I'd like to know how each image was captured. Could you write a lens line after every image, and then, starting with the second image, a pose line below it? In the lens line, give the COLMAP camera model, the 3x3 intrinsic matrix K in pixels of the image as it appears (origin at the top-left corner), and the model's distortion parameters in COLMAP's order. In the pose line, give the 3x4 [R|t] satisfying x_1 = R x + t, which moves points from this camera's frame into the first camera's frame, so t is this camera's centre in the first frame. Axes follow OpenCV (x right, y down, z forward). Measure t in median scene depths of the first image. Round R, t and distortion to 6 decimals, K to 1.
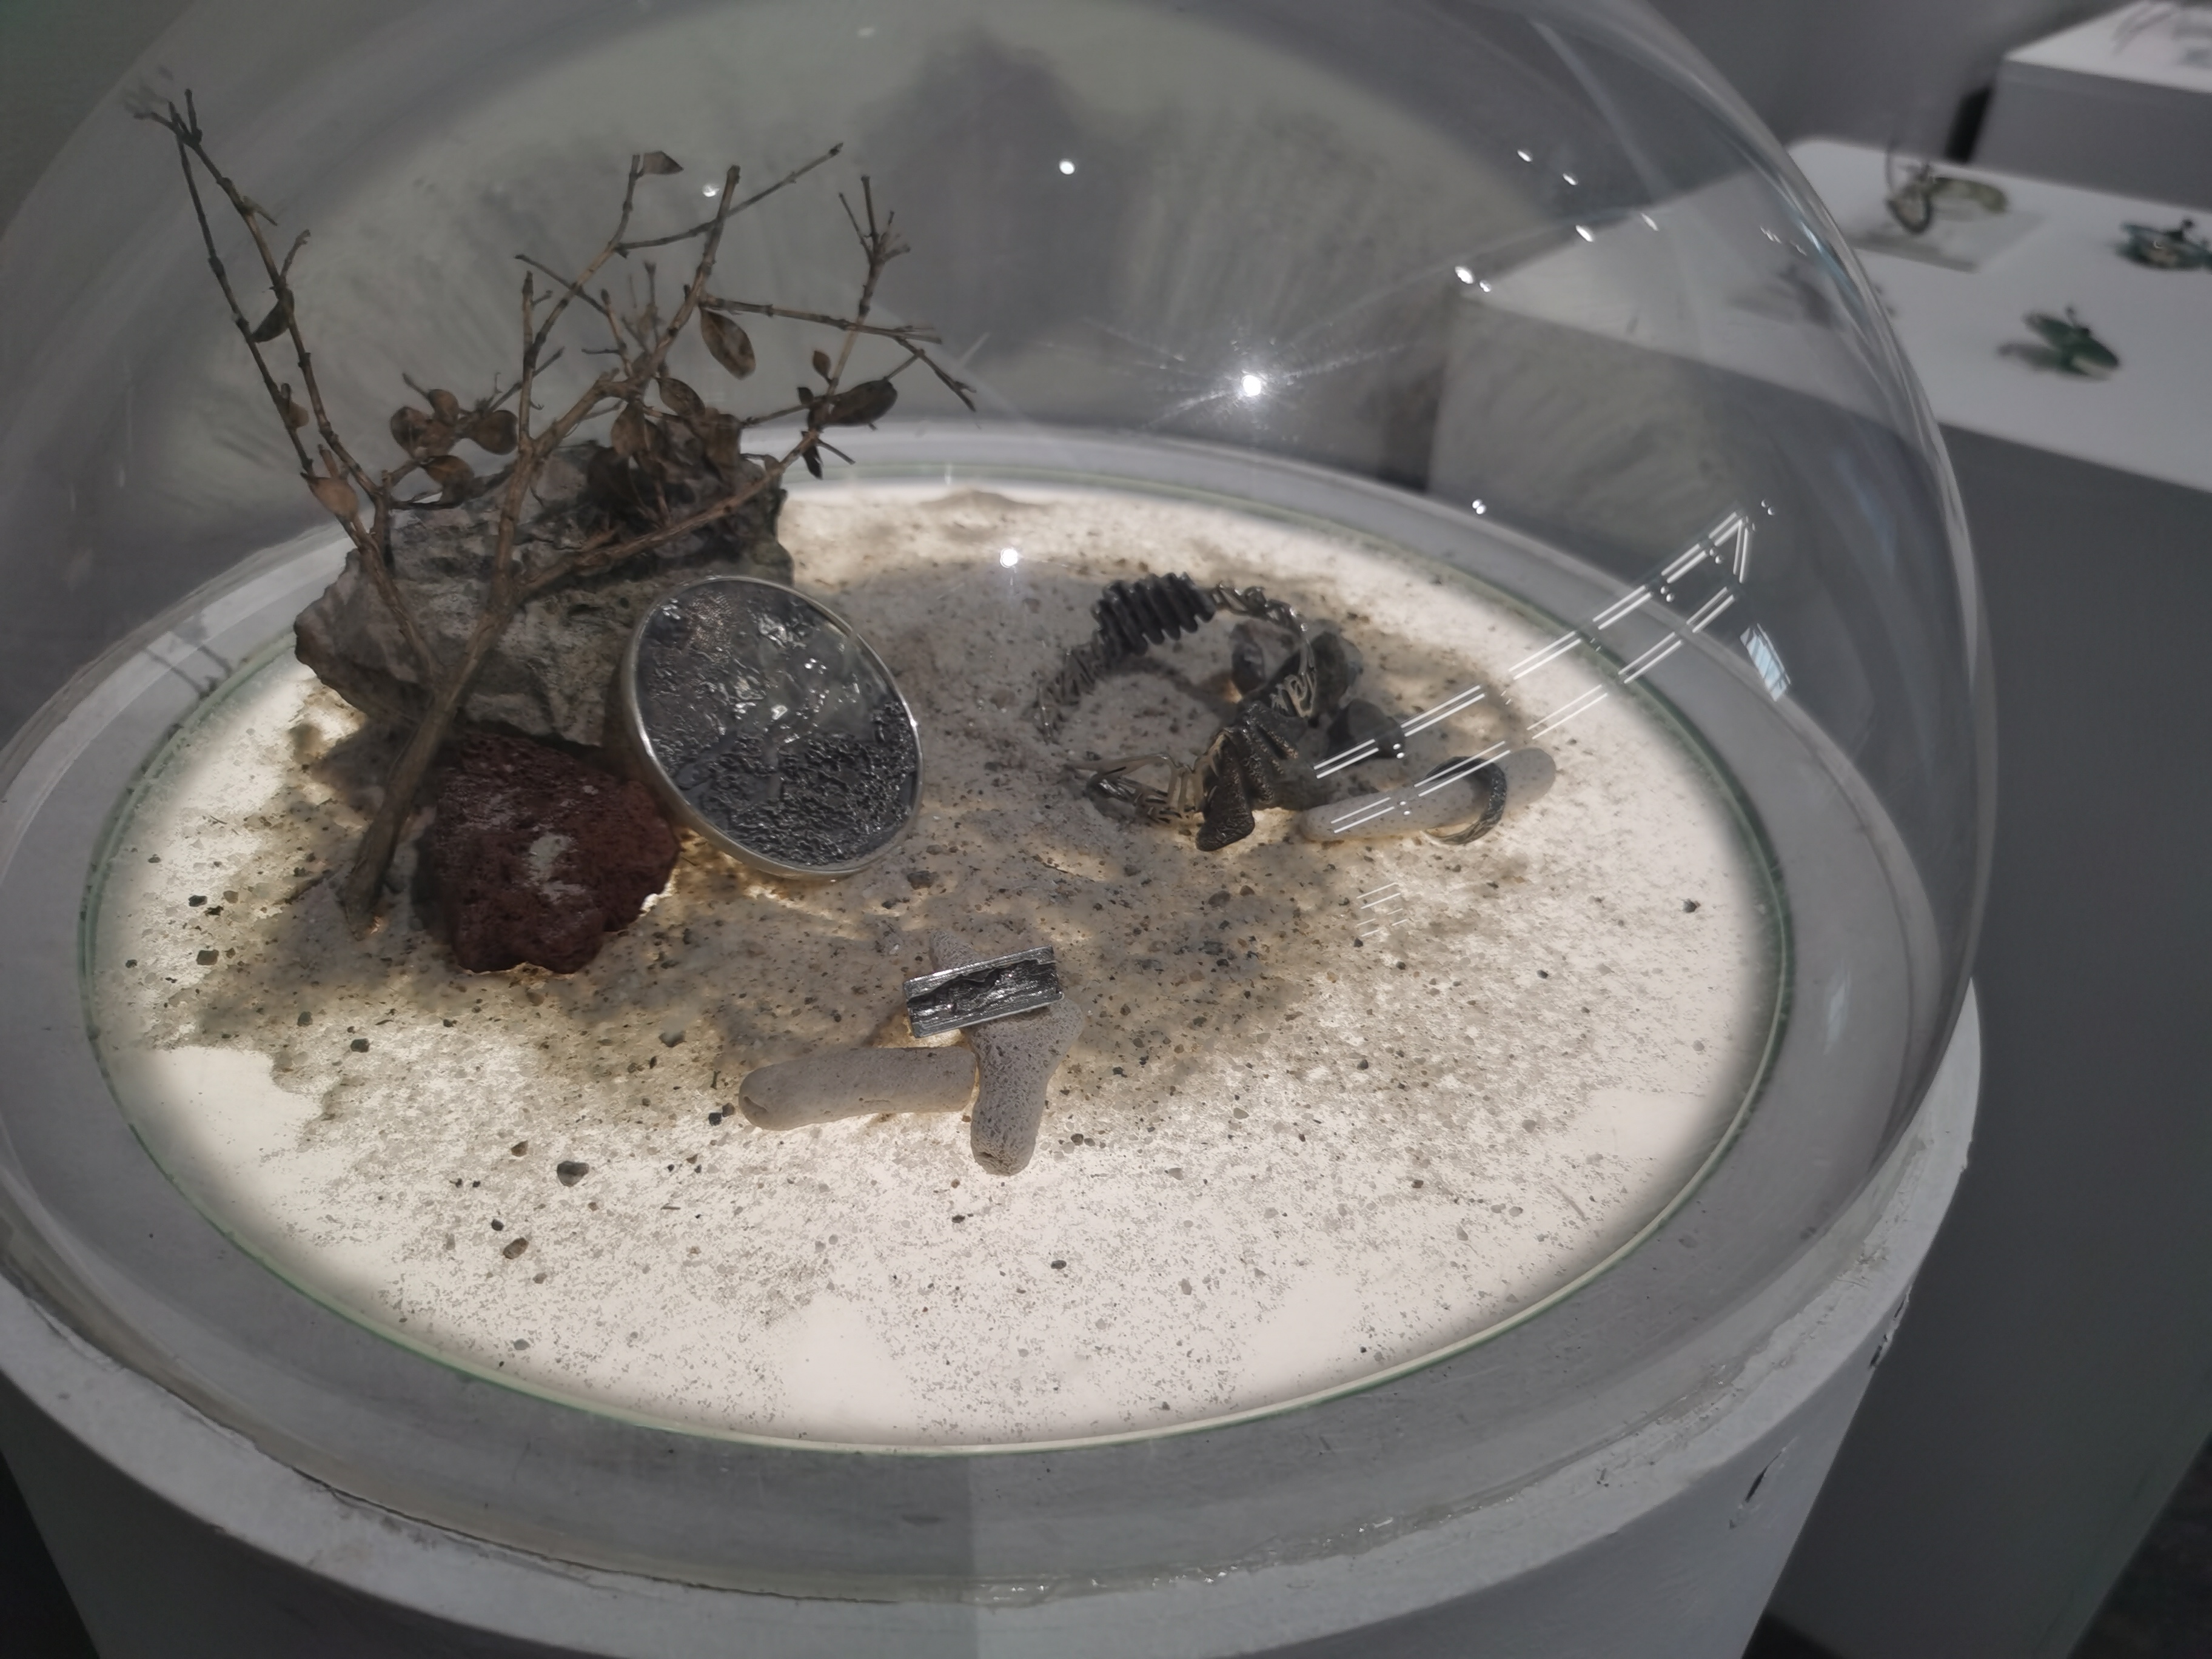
lens RADIAL K [[1734.6, 0, 1106.3], [0, 1734.6, 829.2], [0, 0, 1]] dist [-0.010128, -0.007270]
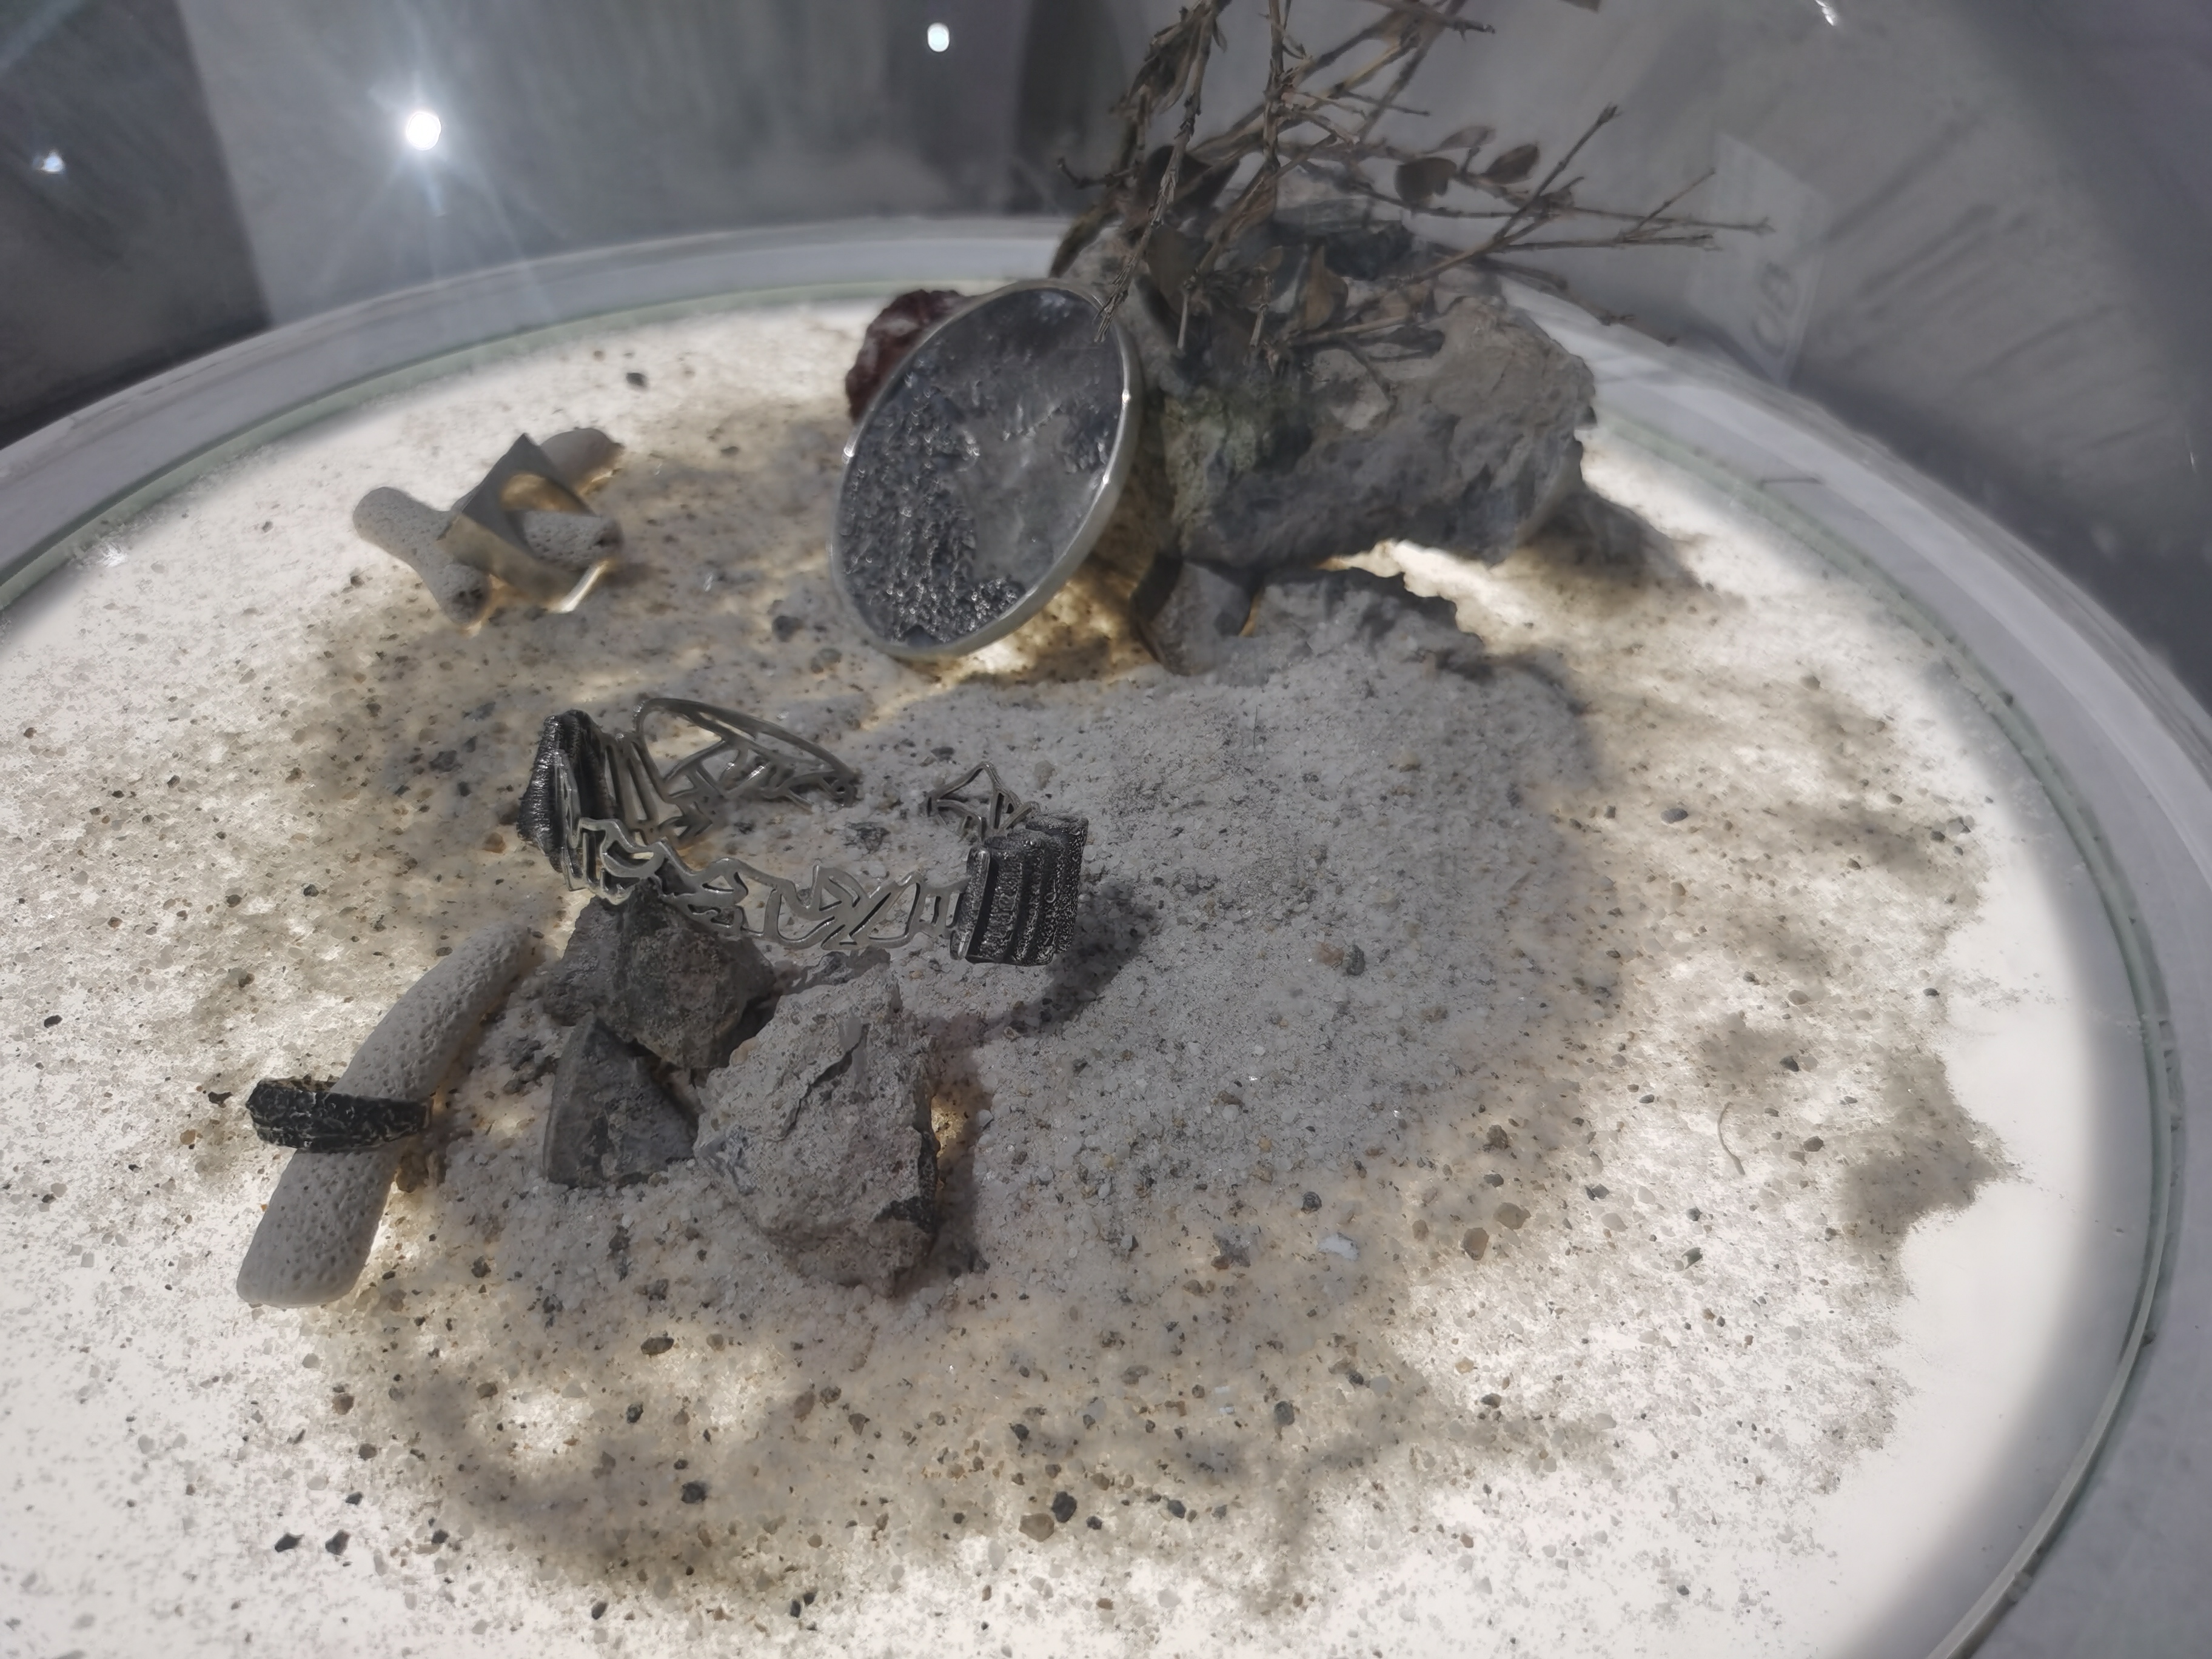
lens RADIAL K [[1734.6, 0, 1106.5], [0, 1734.6, 830.0], [0, 0, 1]] dist [-0.010128, -0.007270]
pose [[-0.542725, 0.512161, -0.665688, 0.446388], [-0.524233, 0.412677, 0.744901, -0.678286], [0.656223, 0.753252, 0.044522, 1.201672]]
